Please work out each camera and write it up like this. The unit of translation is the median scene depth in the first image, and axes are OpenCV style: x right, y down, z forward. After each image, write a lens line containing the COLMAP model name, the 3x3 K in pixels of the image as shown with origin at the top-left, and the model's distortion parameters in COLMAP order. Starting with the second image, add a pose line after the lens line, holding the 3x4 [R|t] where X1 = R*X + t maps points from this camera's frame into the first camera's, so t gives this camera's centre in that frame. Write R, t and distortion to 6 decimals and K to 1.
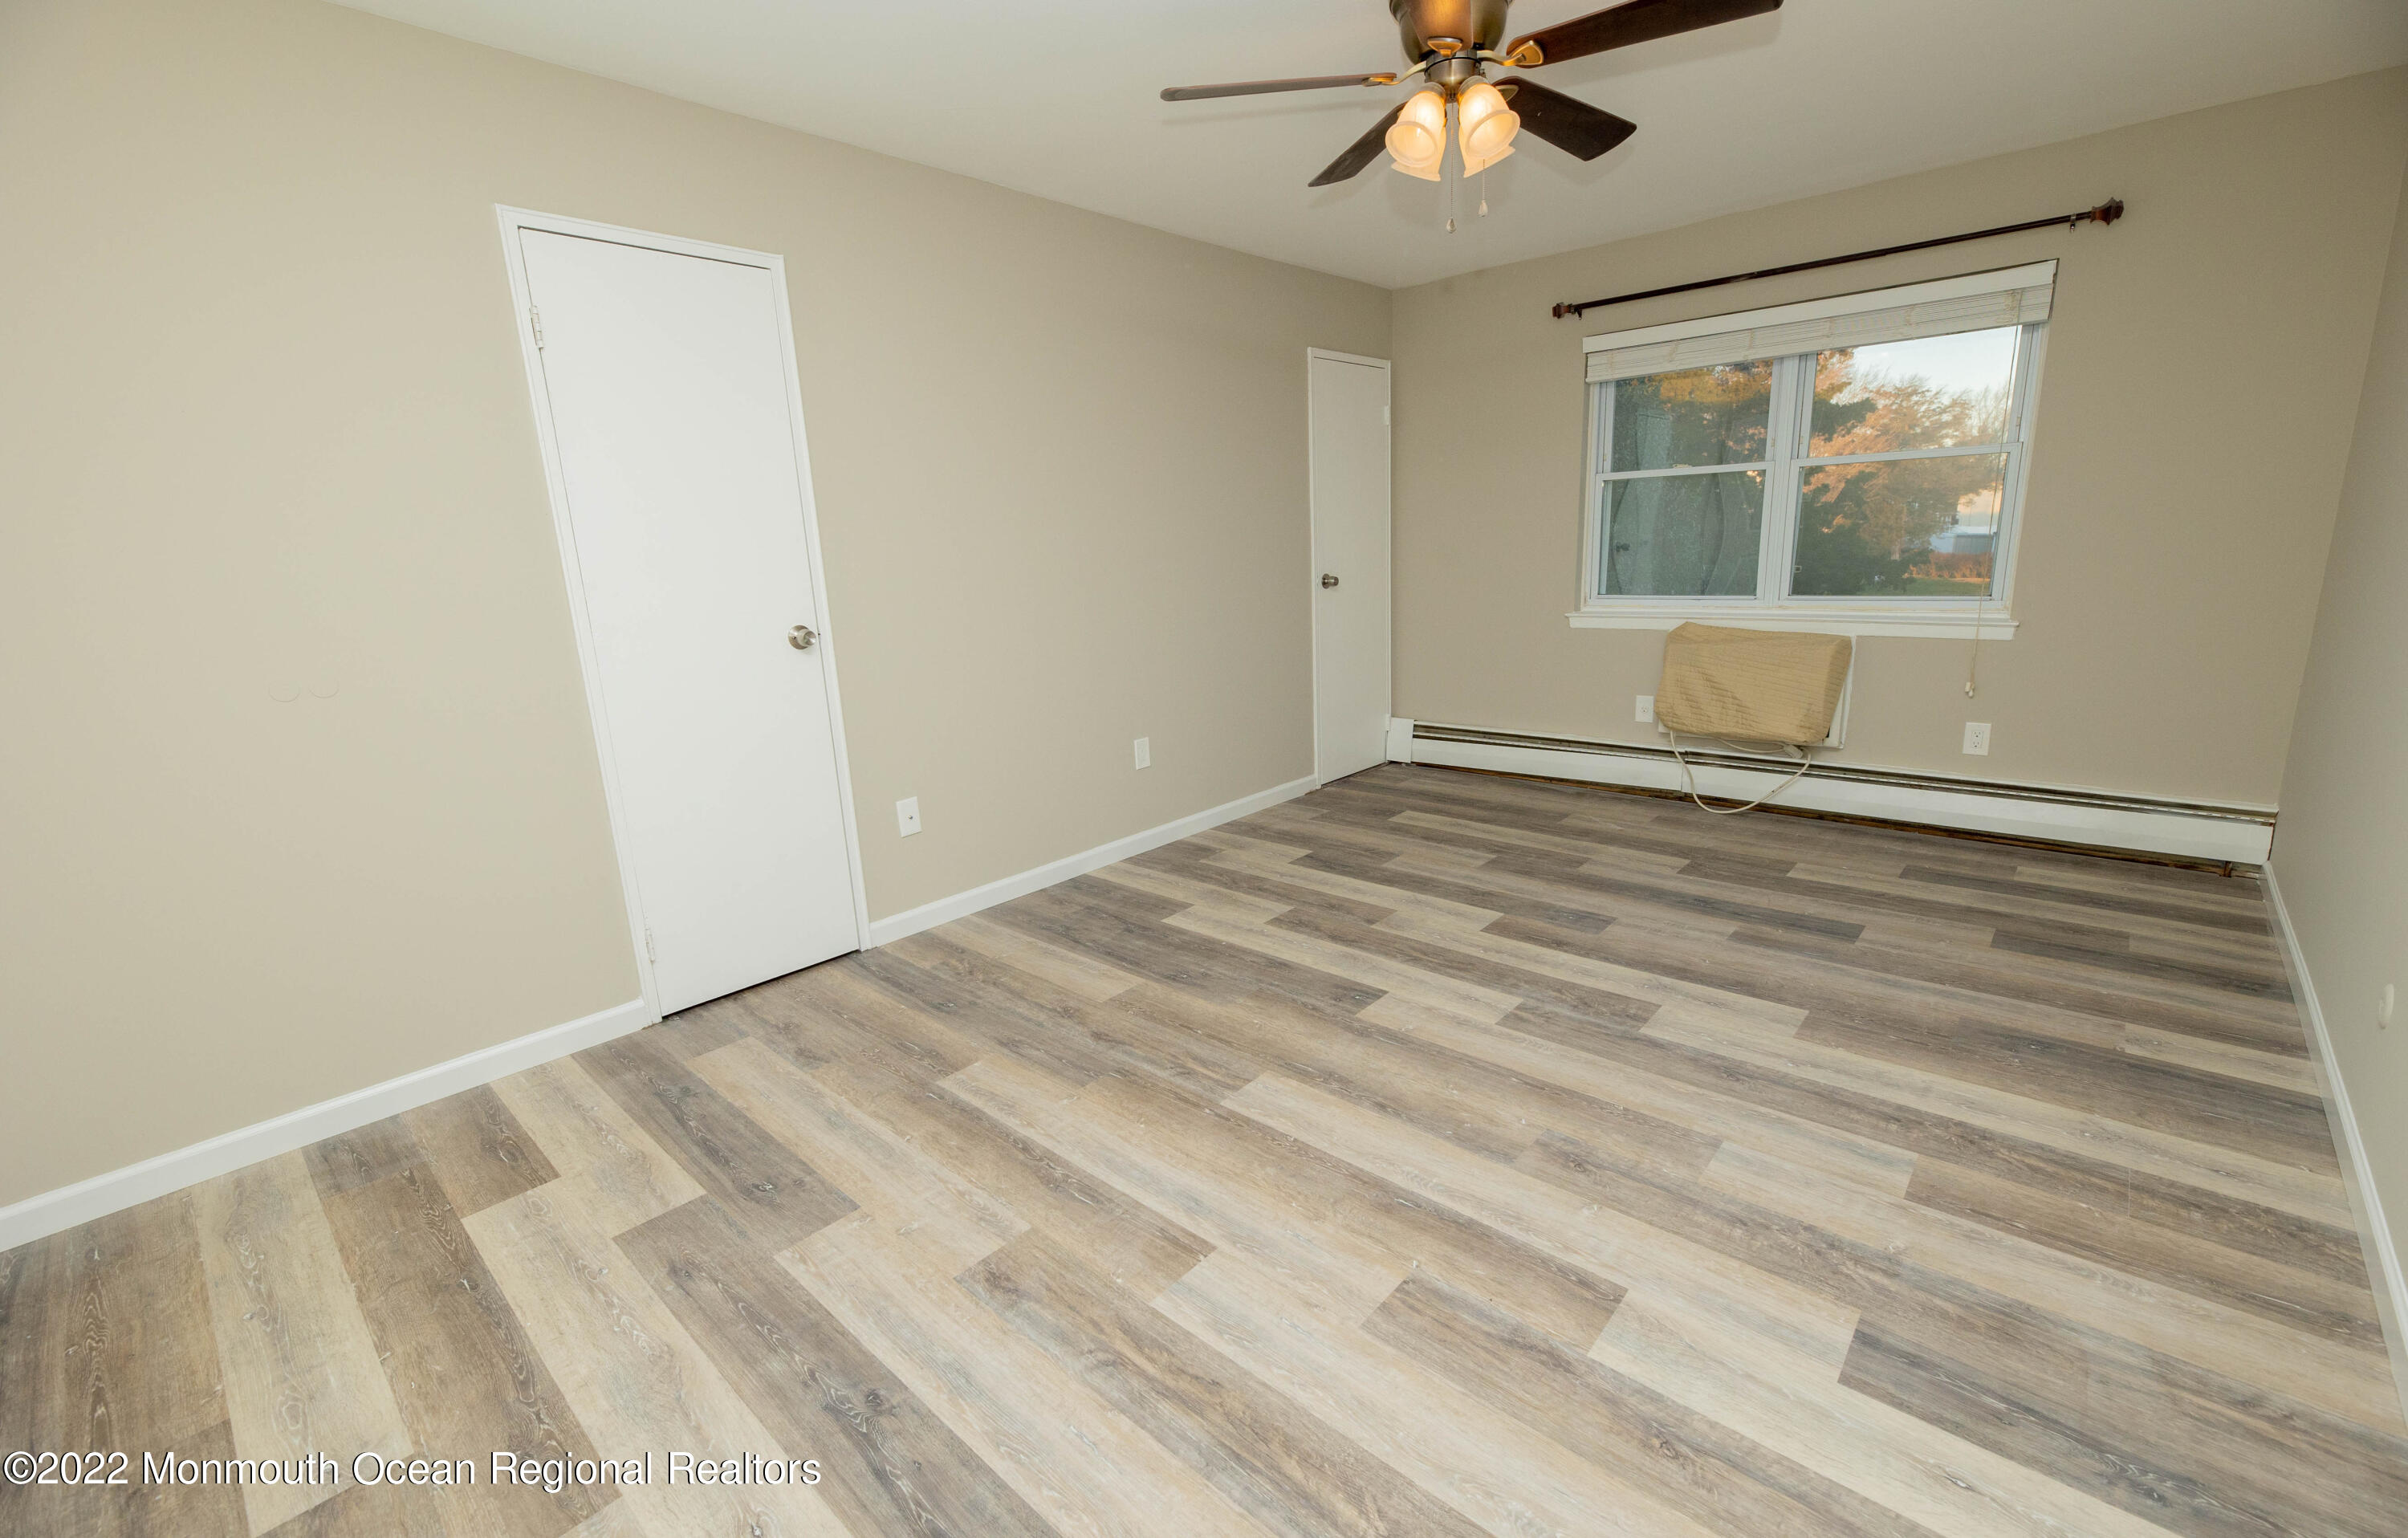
lens RADIAL K [[996.2, 0, 1205.5], [0, 996.2, 772.8], [0, 0, 1]] dist [0.000494, -0.003920]
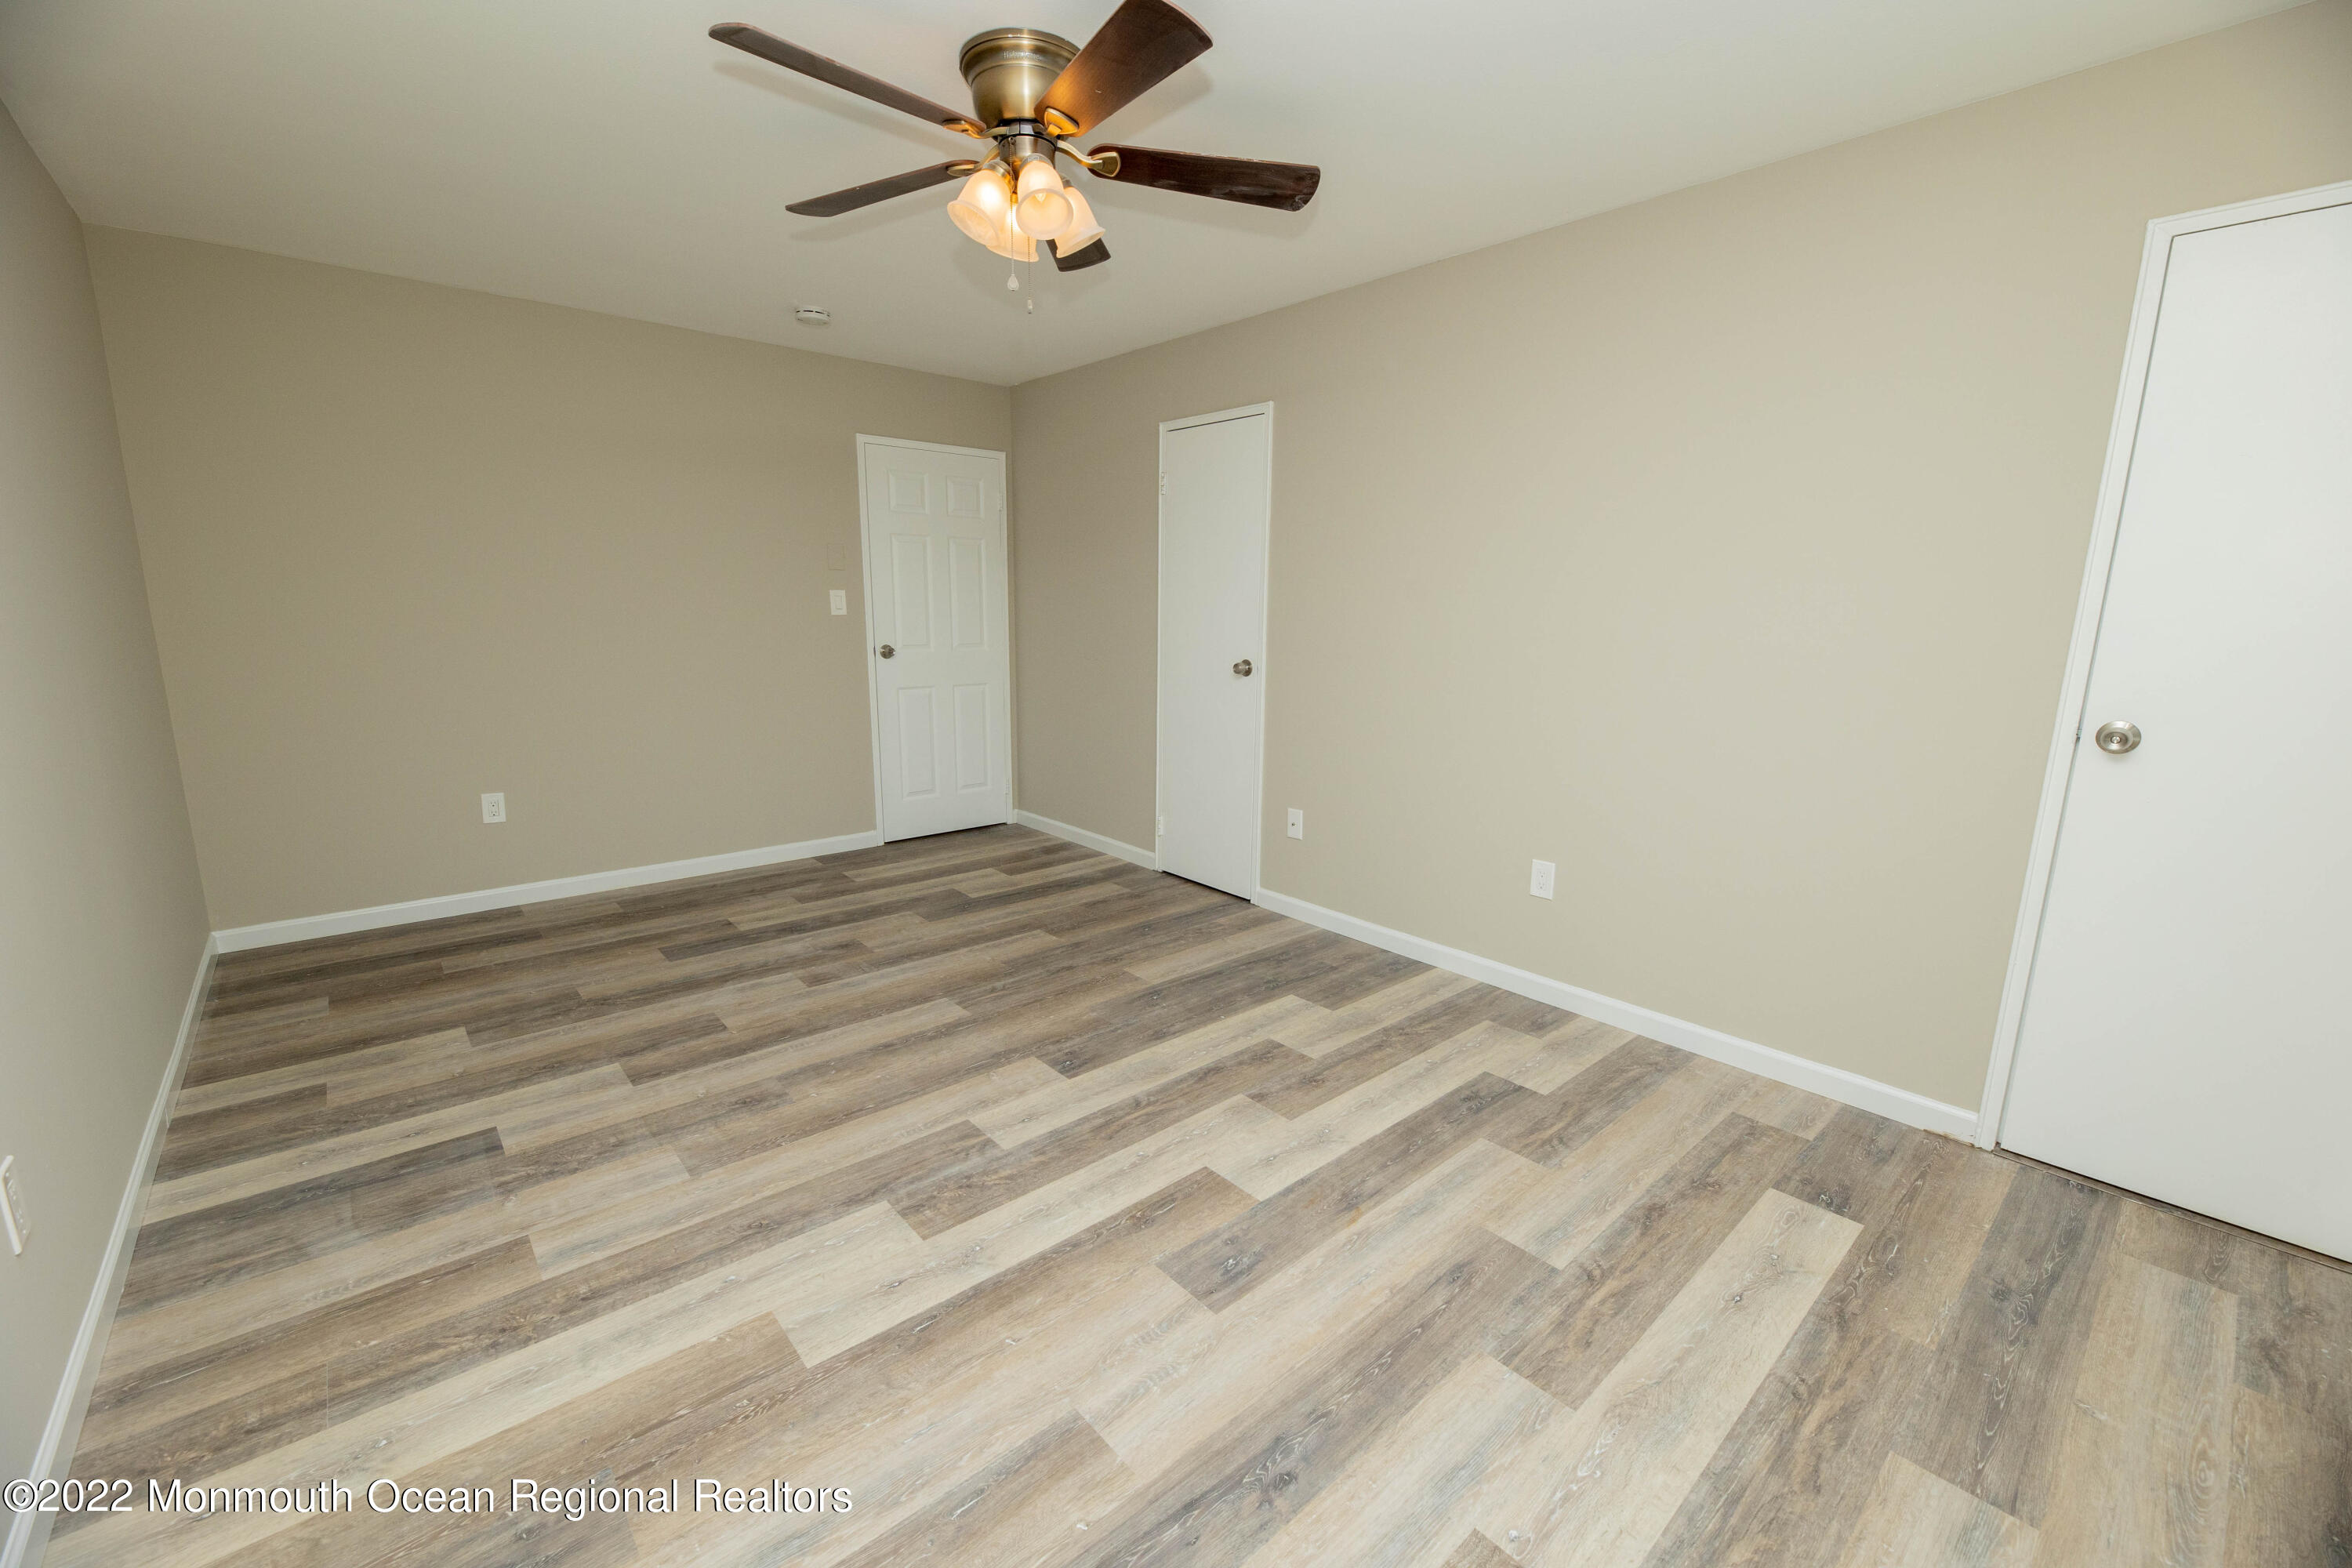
lens RADIAL K [[946.0, 0, 1177.5], [0, 946.0, 786.5], [0, 0, 1]] dist [0.000643, -0.003970]
pose [[-0.111457, 0.230831, -0.966589, 1.086593], [-0.234401, 0.939099, 0.251295, -0.334936], [0.965730, 0.254578, -0.050562, 1.160711]]
